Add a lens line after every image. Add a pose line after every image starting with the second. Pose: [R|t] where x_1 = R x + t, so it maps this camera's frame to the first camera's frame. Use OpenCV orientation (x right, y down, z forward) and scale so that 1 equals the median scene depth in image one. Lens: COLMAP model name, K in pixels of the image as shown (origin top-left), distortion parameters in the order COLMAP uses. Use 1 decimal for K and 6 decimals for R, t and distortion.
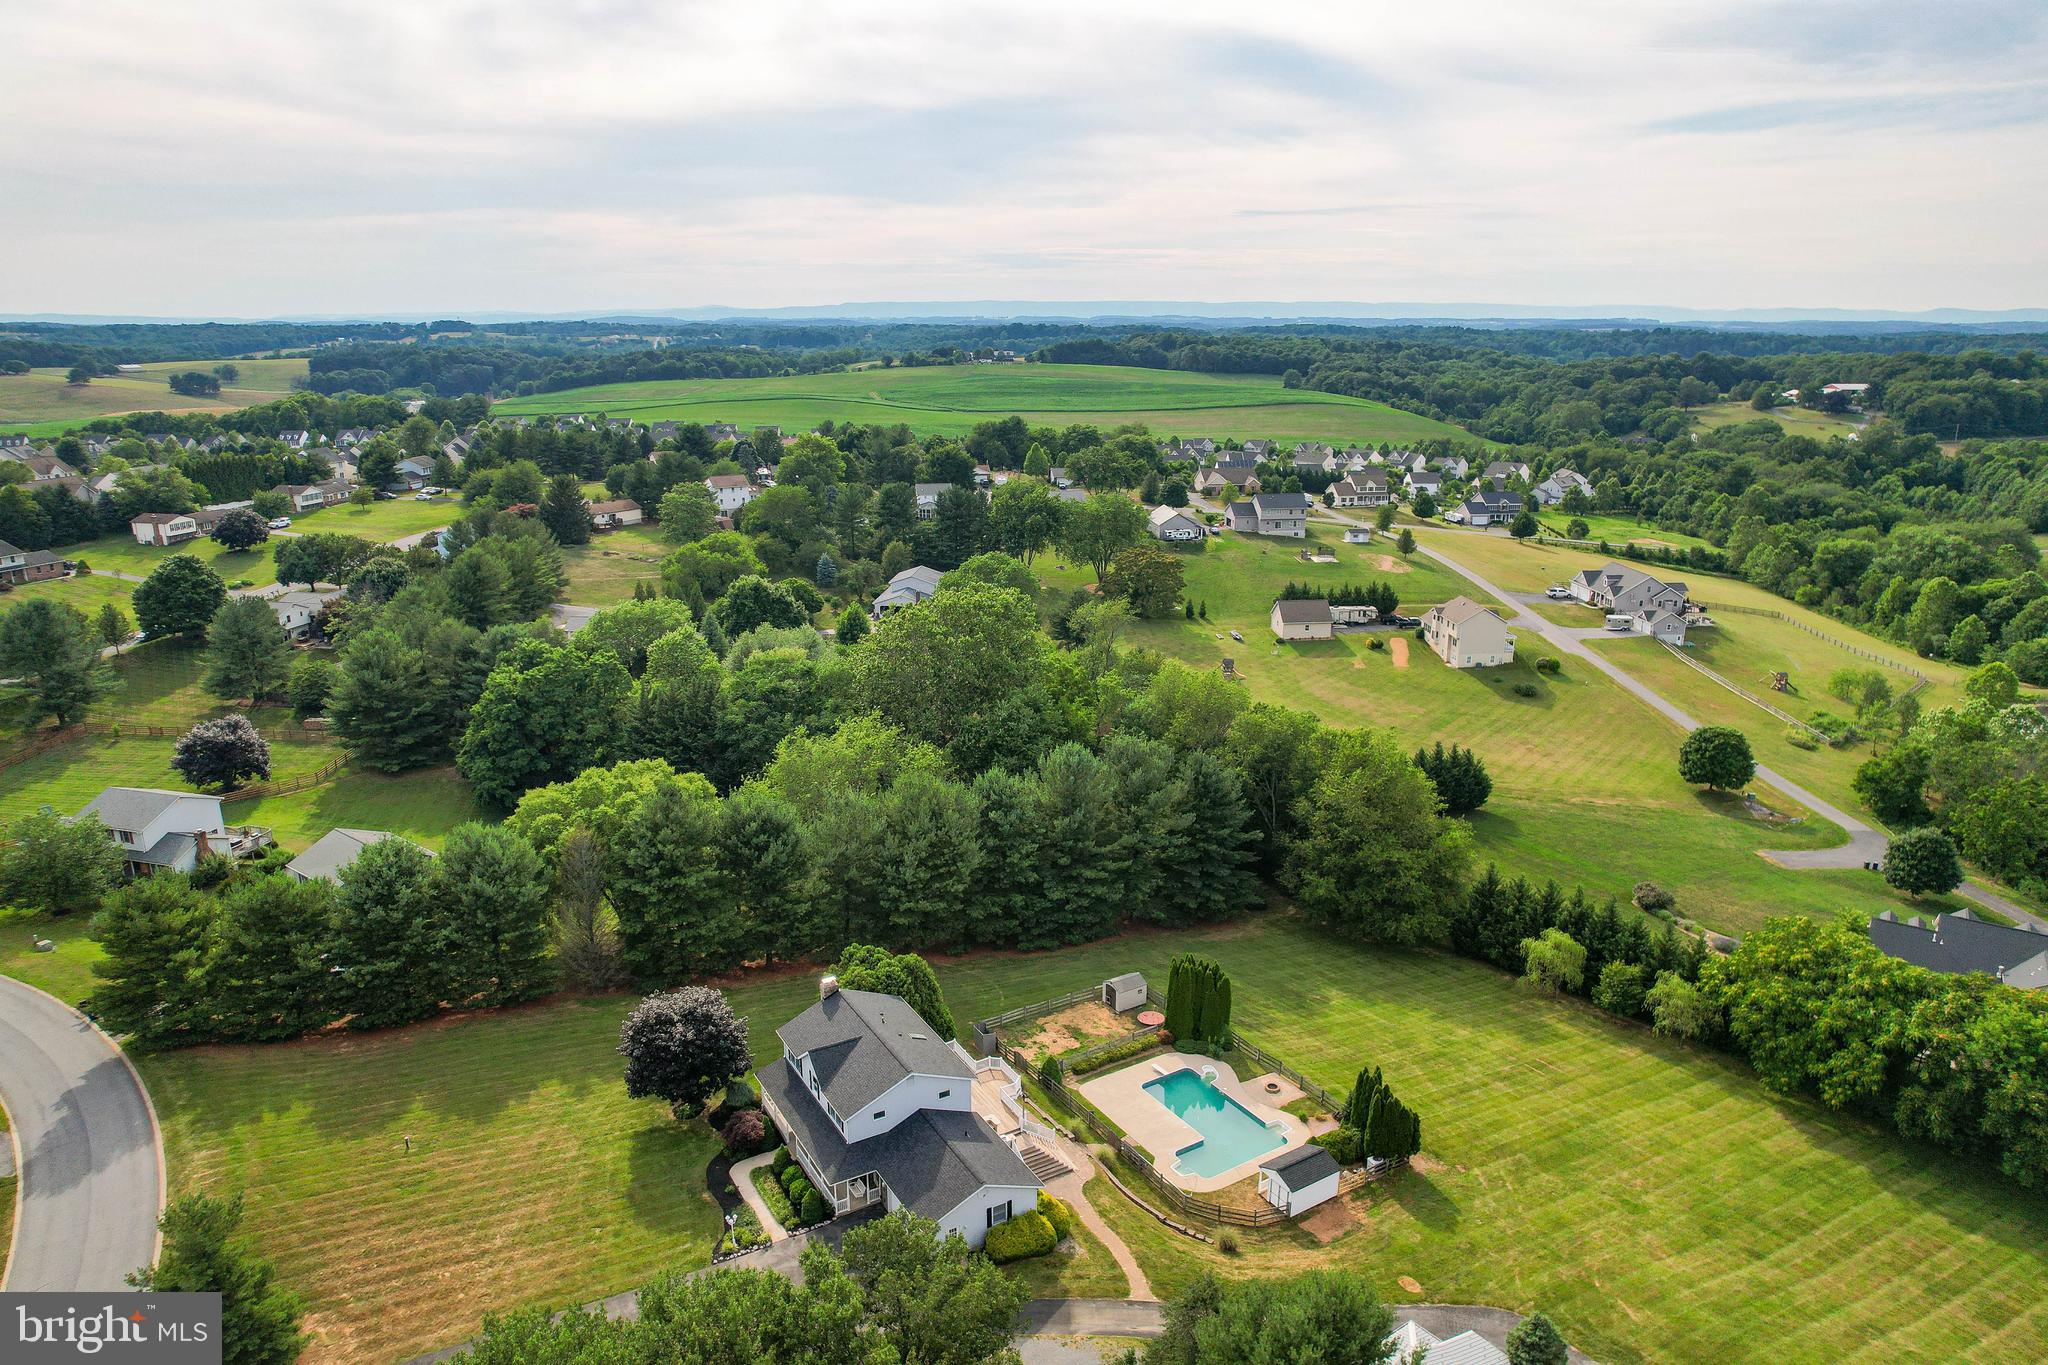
lens RADIAL K [[1305.2, 0, 1032.7], [0, 1305.2, 686.7], [0, 0, 1]] dist [-0.074325, 0.066114]
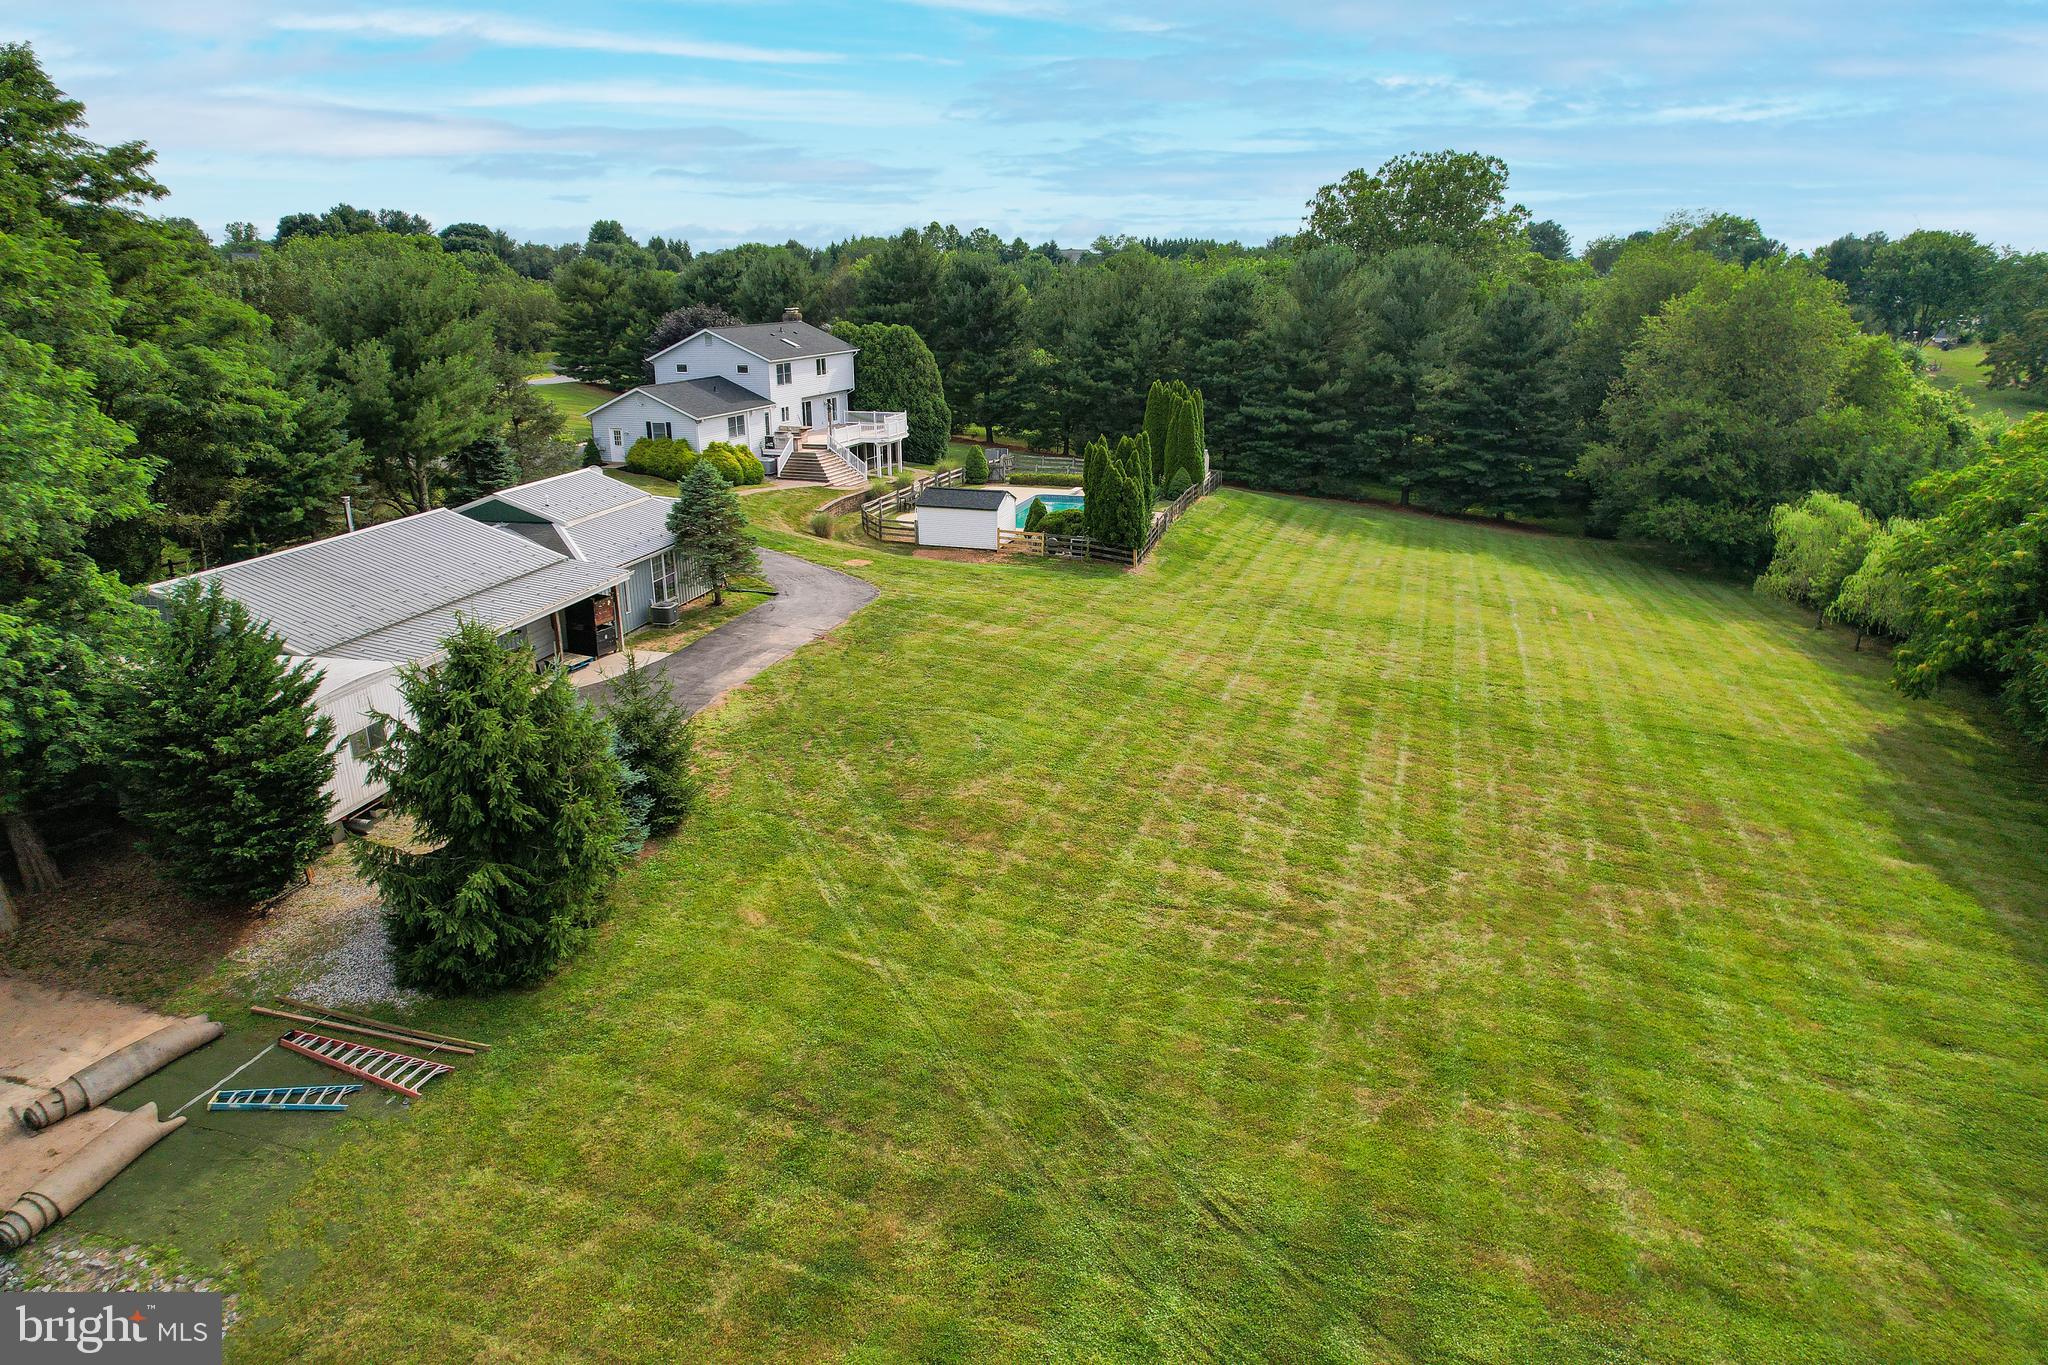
lens RADIAL K [[1306.8, 0, 1033.7], [0, 1306.8, 693.1], [0, 0, 1]] dist [-0.074260, 0.066563]
pose [[0.646788, 0.229218, -0.727409, 0.616949], [-0.204374, 0.970976, 0.124247, 0.279731], [0.734777, 0.068302, 0.674862, 0.370959]]
